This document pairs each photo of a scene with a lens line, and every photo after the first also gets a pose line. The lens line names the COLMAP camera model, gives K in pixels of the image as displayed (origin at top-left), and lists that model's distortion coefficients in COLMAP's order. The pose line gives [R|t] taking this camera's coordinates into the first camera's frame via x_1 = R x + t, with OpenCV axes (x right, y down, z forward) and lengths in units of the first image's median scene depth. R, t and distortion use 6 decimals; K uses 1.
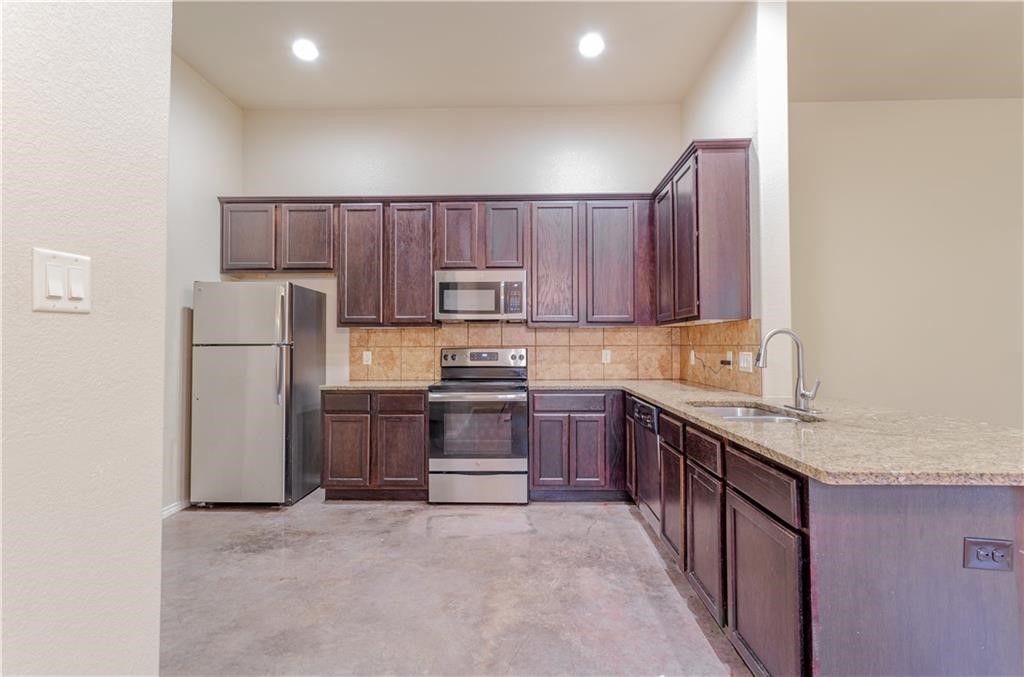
lens RADIAL K [[489.3, 0, 512.0], [0, 489.3, 338.5], [0, 0, 1]] dist [-0.001715, -0.000140]
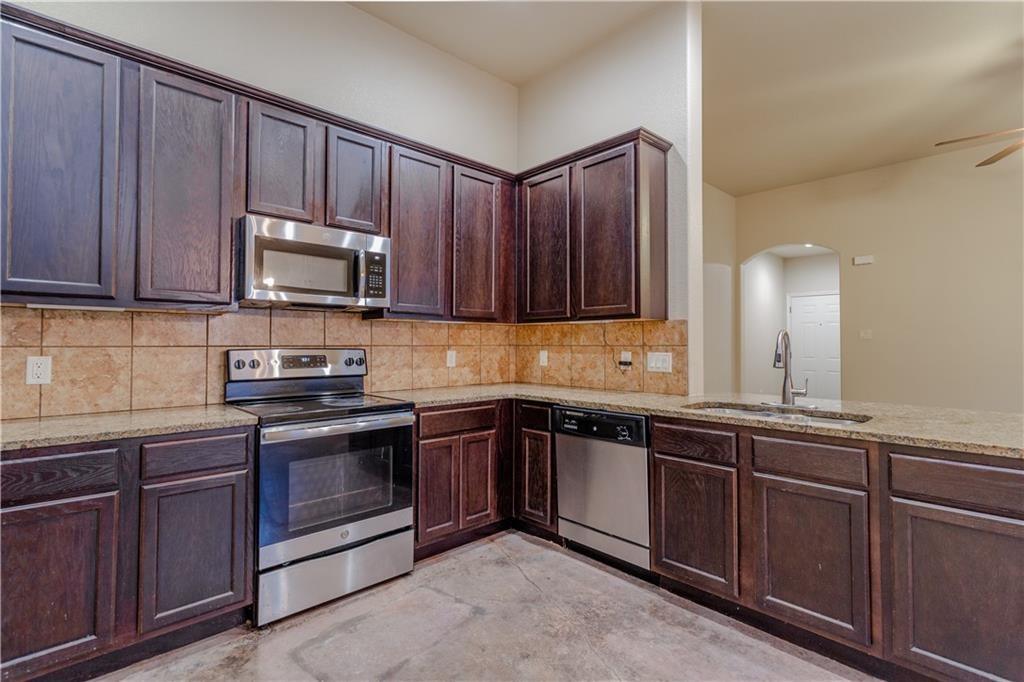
lens RADIAL K [[478.7, 0, 517.2], [0, 478.7, 336.1], [0, 0, 1]] dist [0.002862, 0.000473]
pose [[0.712457, 0.016548, 0.701520, -0.322986], [-0.011645, 0.999863, -0.011759, 0.007436], [-0.701619, 0.000209, 0.712553, 0.377979]]
